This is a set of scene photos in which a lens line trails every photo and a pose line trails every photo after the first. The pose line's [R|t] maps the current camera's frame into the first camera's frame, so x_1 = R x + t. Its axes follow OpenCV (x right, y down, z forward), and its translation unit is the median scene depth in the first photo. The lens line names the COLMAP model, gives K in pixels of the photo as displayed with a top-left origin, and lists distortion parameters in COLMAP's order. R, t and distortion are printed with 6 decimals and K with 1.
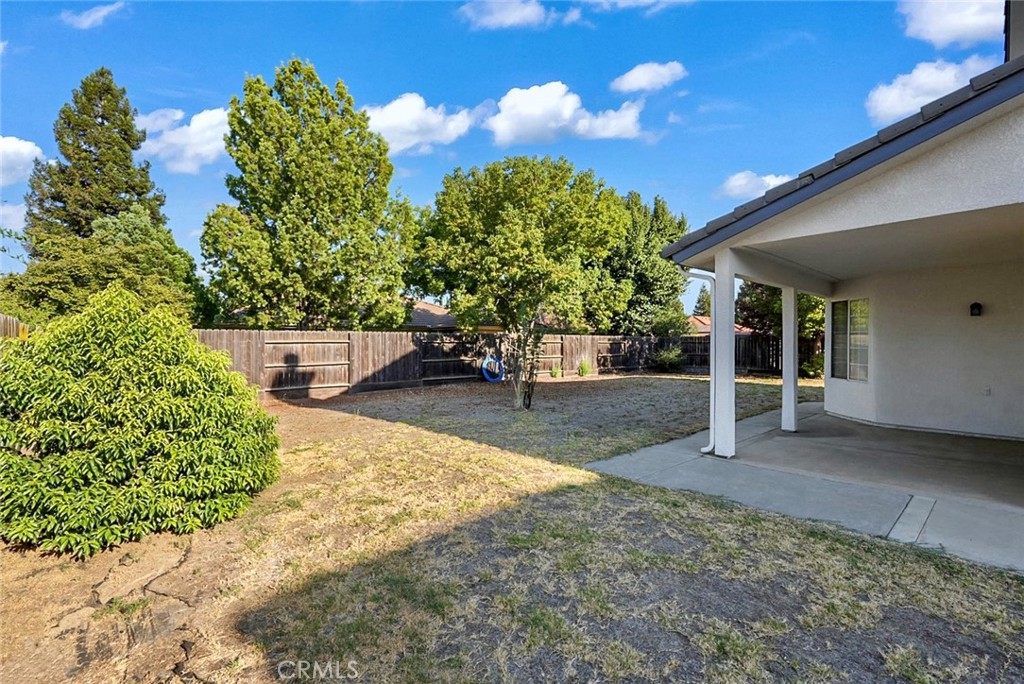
lens RADIAL K [[454.1, 0, 506.5], [0, 454.1, 342.0], [0, 0, 1]] dist [-0.001082, -0.000123]
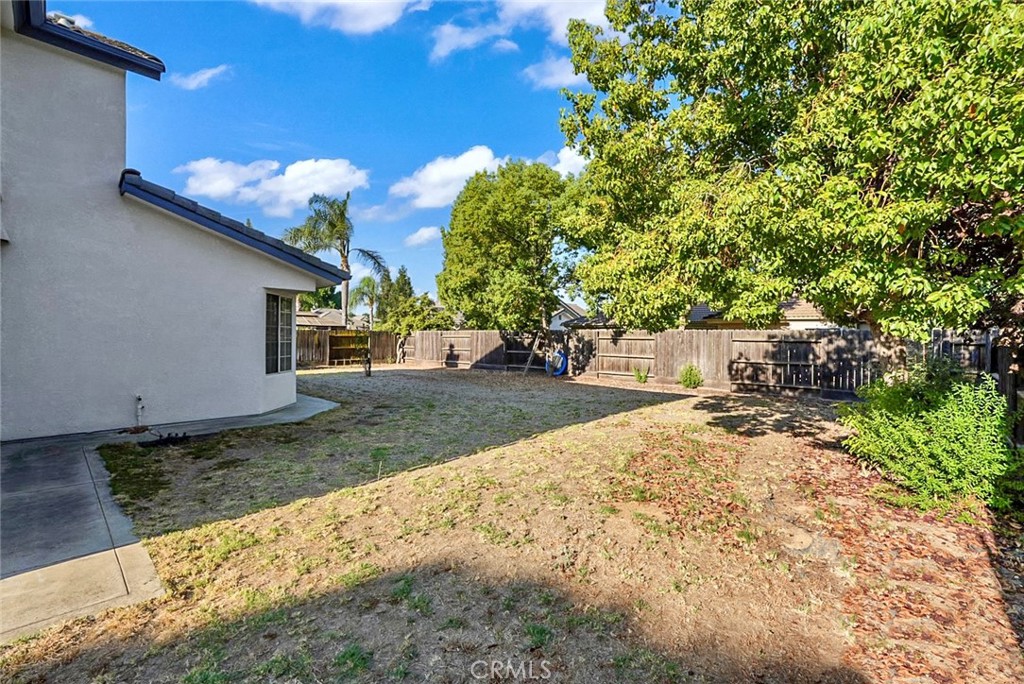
lens RADIAL K [[454.1, 0, 506.5], [0, 454.1, 342.0], [0, 0, 1]] dist [-0.001082, -0.000123]
pose [[0.059987, 0.010875, -0.998140, 1.015784], [-0.008924, 0.999907, 0.010358, -0.001139], [0.998159, 0.008286, 0.060079, 0.815289]]
